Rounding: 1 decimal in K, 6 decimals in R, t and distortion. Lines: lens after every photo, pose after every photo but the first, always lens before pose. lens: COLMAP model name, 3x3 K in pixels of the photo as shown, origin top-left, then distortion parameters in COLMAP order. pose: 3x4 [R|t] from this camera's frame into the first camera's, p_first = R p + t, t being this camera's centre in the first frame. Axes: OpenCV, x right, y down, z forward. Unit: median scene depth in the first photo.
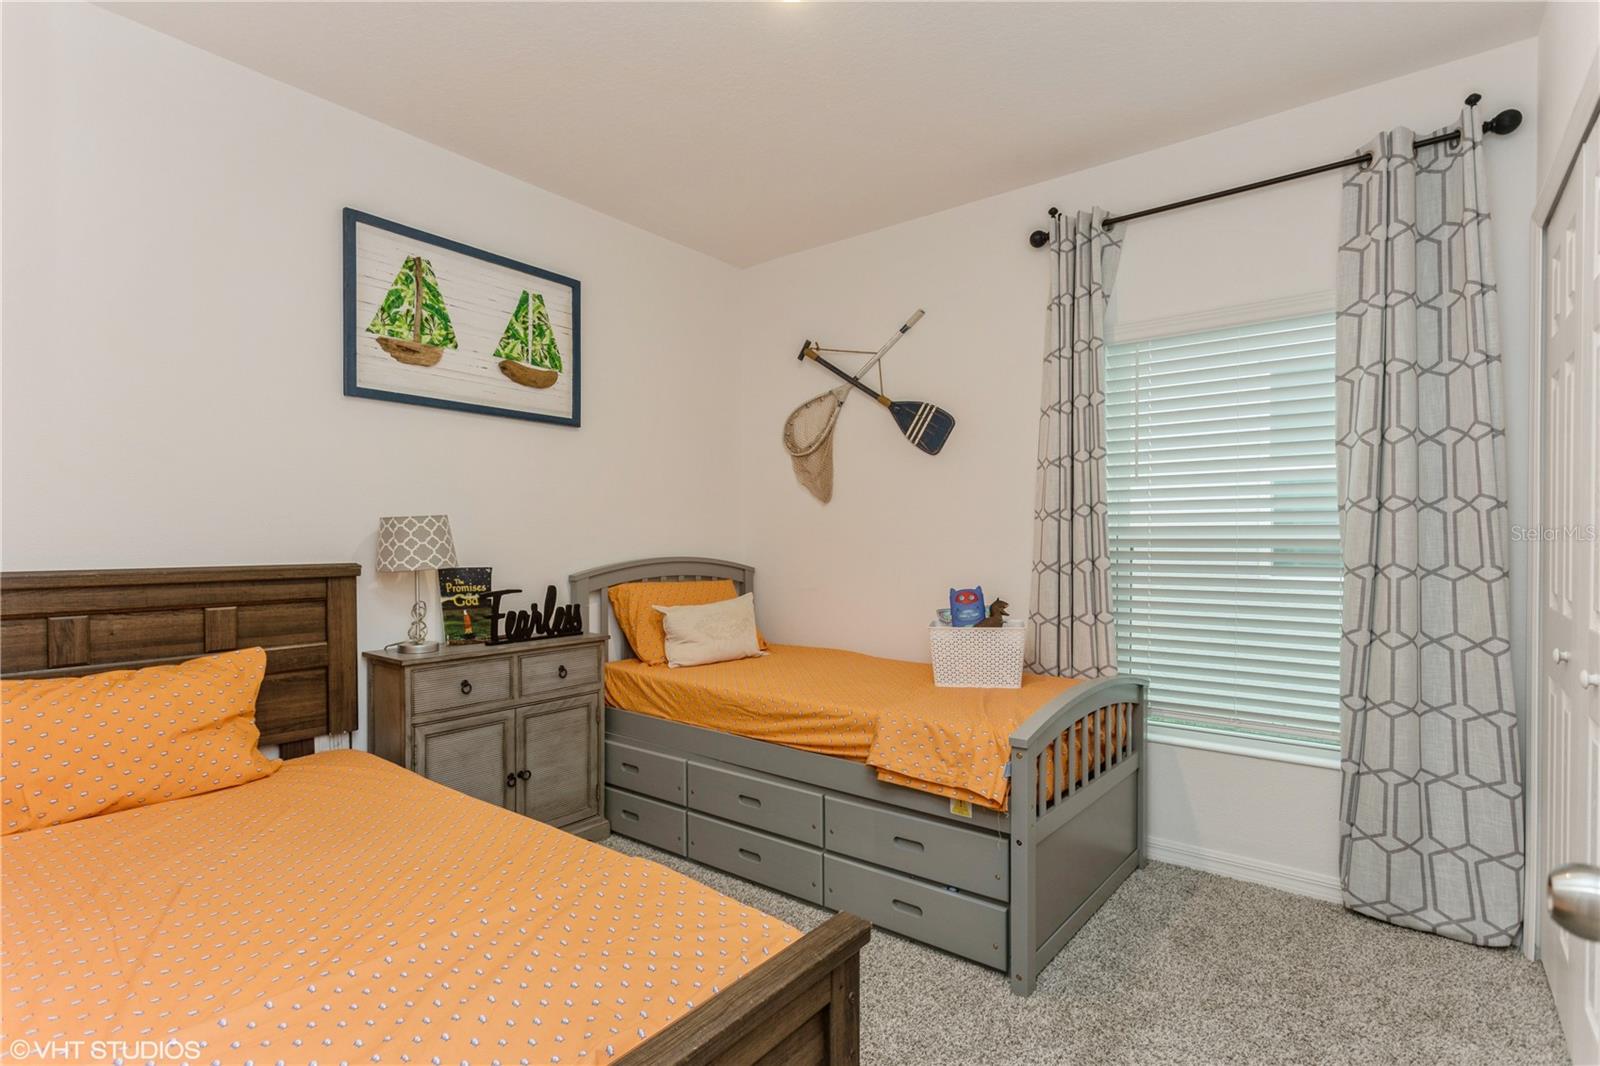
lens RADIAL K [[769.0, 0, 791.8], [0, 769.0, 542.4], [0, 0, 1]] dist [0.001565, 0.000317]
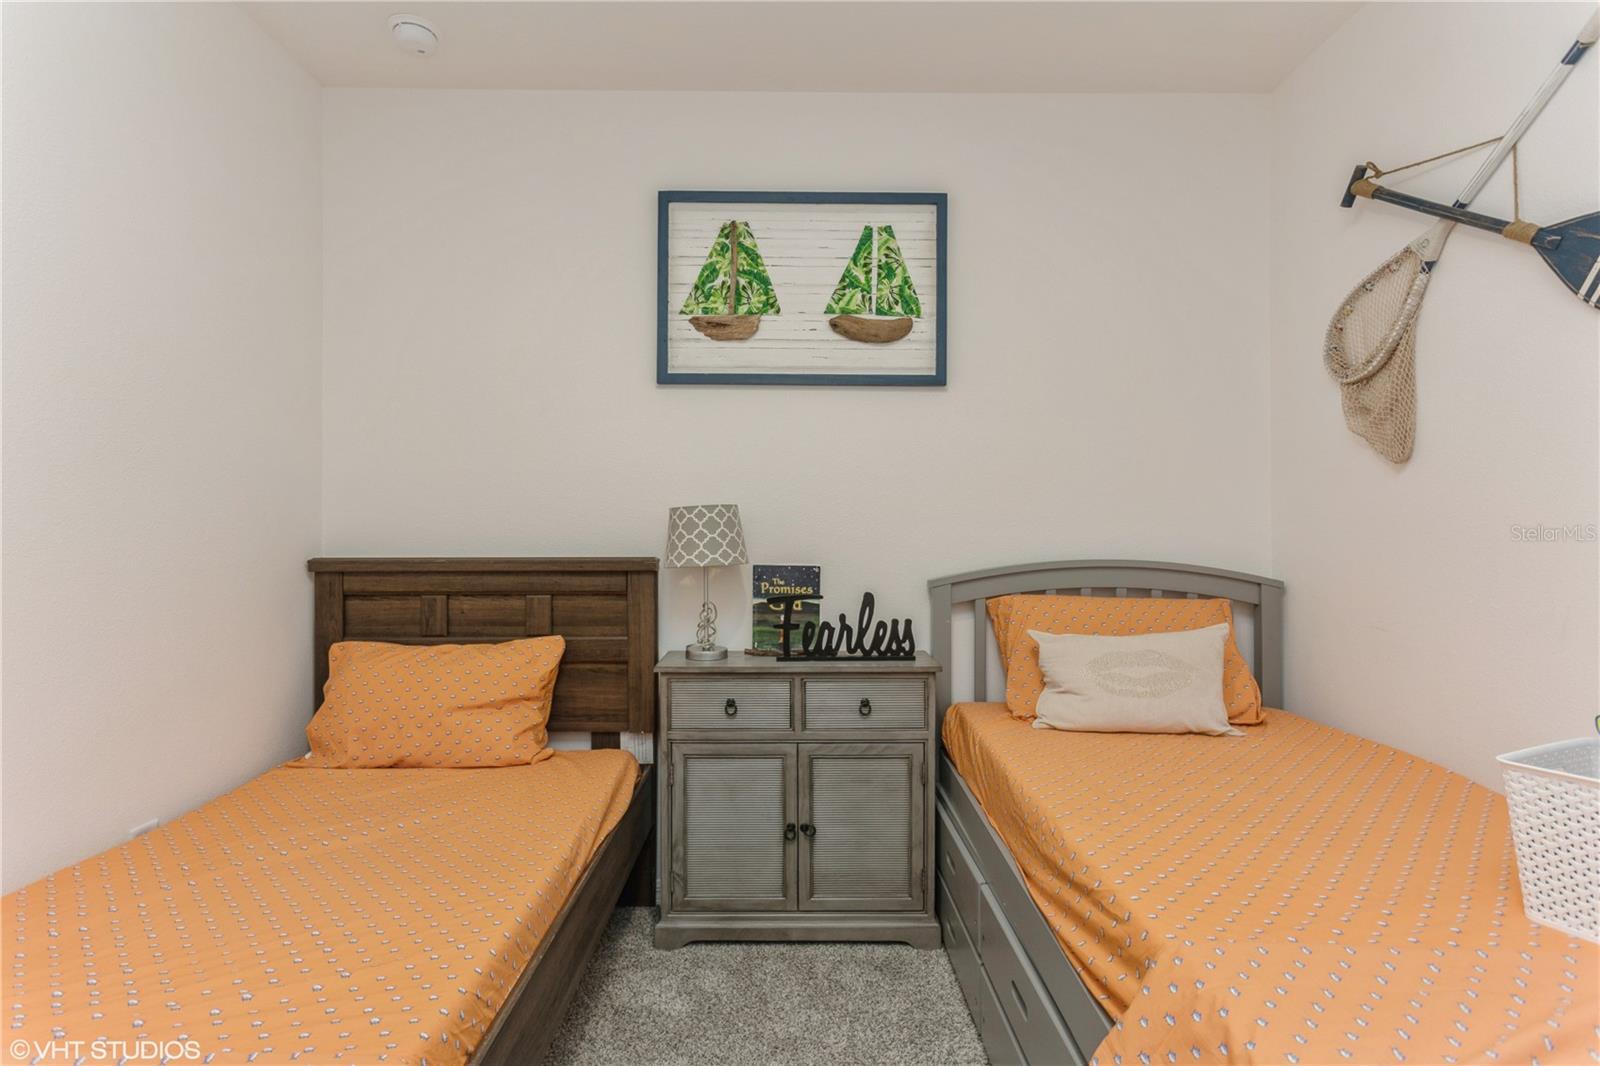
lens RADIAL K [[766.8, 0, 797.8], [0, 766.8, 527.8], [0, 0, 1]] dist [-0.003202, 0.000381]
pose [[0.630515, -0.003901, -0.776167, 0.253601], [-0.005315, 0.999942, -0.009343, -0.001530], [0.776159, 0.010017, 0.630458, 0.478779]]
